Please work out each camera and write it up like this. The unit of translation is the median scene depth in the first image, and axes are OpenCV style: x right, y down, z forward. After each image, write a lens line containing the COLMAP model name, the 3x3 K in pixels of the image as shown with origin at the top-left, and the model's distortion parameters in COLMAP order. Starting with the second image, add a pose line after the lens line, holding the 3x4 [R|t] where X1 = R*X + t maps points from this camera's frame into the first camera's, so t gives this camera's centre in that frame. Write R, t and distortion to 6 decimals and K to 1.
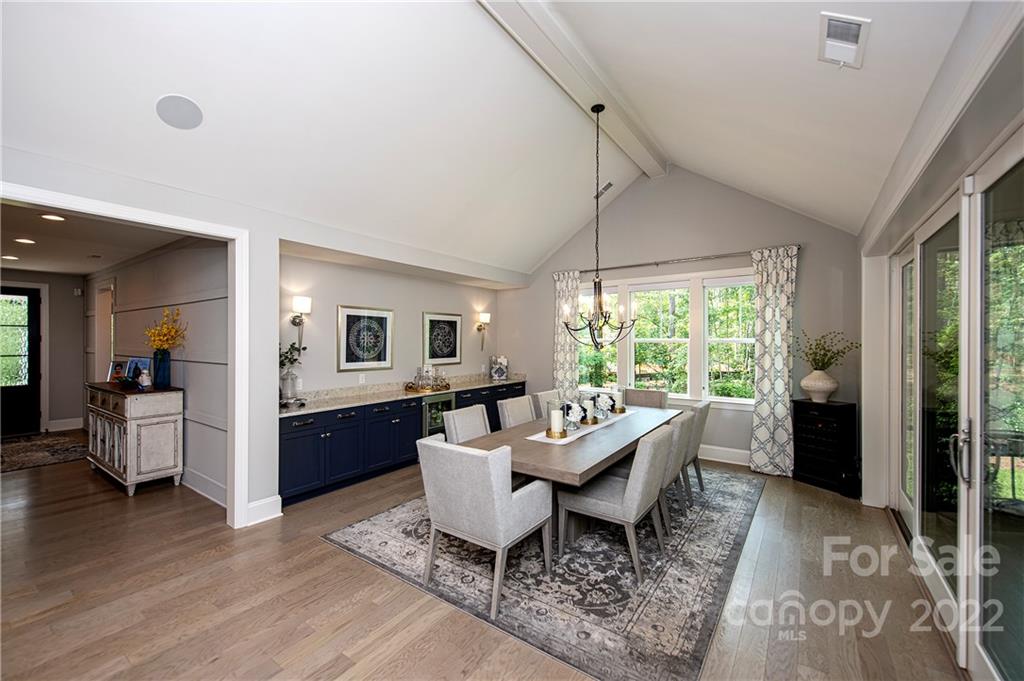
lens RADIAL K [[412.7, 0, 506.6], [0, 412.7, 339.8], [0, 0, 1]] dist [0.012215, -0.001740]
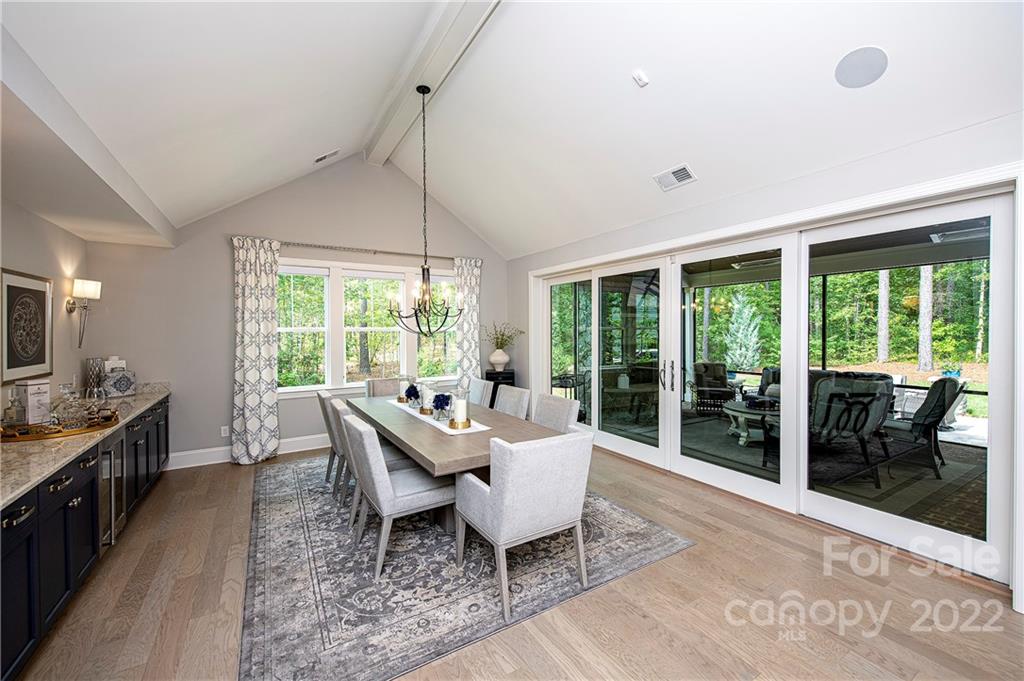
lens RADIAL K [[412.7, 0, 516.5], [0, 412.7, 338.5], [0, 0, 1]] dist [0.012215, -0.001740]
pose [[0.378442, -0.021592, 0.925373, -0.544161], [0.004371, 0.999758, 0.021540, 0.005056], [-0.925615, -0.004107, 0.378445, 0.385102]]
